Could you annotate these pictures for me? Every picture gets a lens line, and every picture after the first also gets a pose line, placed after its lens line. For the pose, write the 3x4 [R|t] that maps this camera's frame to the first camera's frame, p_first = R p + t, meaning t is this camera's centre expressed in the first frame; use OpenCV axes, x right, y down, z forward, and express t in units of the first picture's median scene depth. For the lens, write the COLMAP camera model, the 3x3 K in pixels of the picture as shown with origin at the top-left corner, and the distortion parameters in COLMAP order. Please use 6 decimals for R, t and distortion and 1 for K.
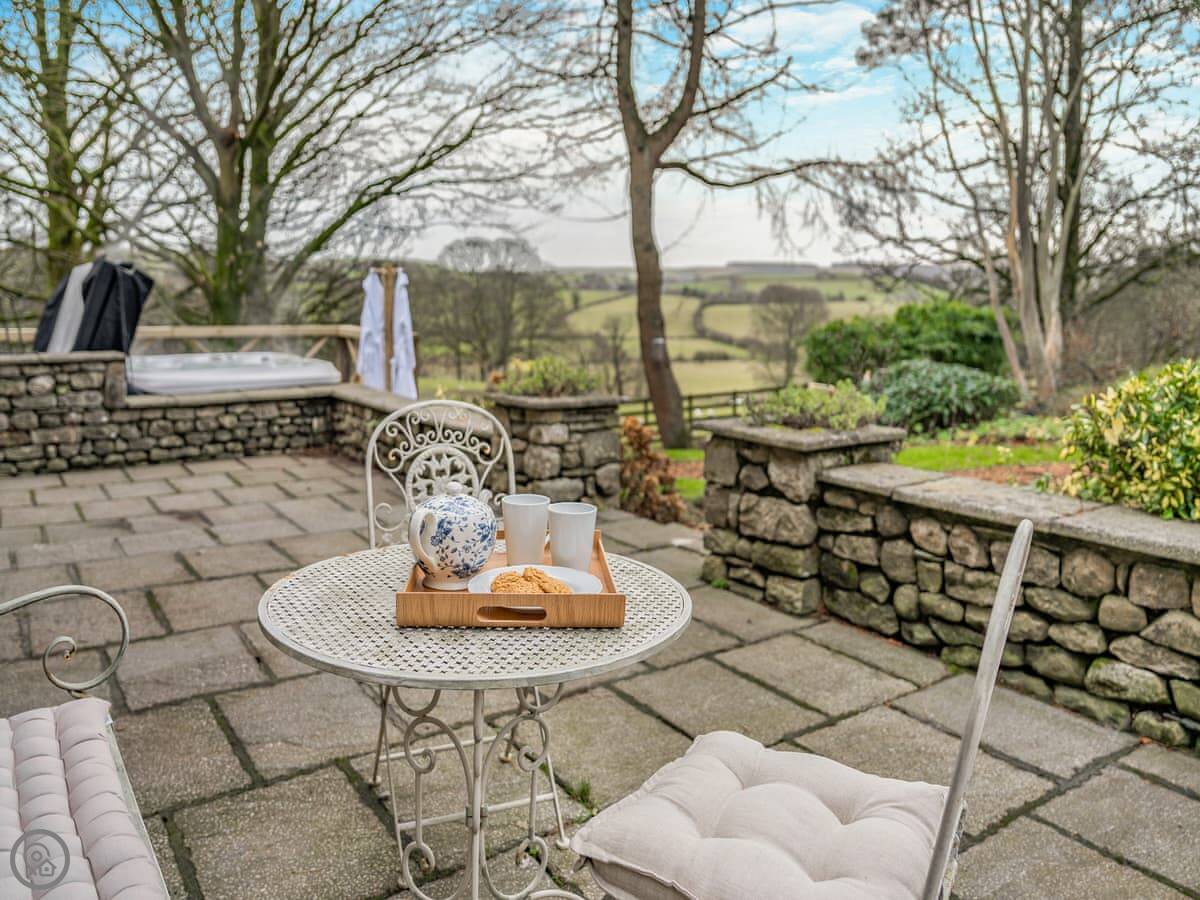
lens RADIAL K [[948.9, 0, 599.1], [0, 948.9, 379.3], [0, 0, 1]] dist [-0.009156, 0.003716]
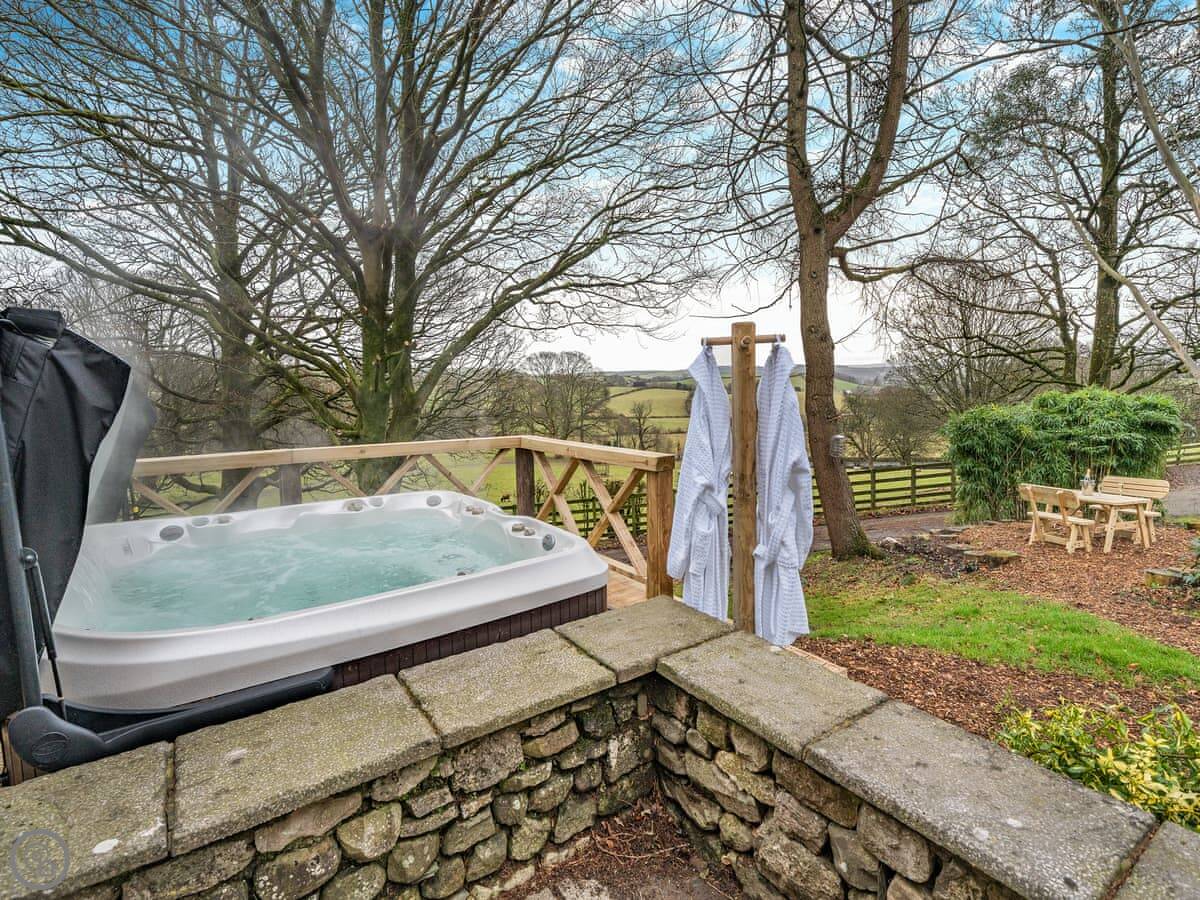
lens RADIAL K [[569.9, 0, 593.7], [0, 569.9, 427.2], [0, 0, 1]] dist [-0.001695, -0.000733]
pose [[0.999686, -0.023164, -0.009507, -0.322693], [0.022935, 0.999460, -0.023531, -0.078799], [0.010047, 0.023305, 0.999678, 0.831818]]
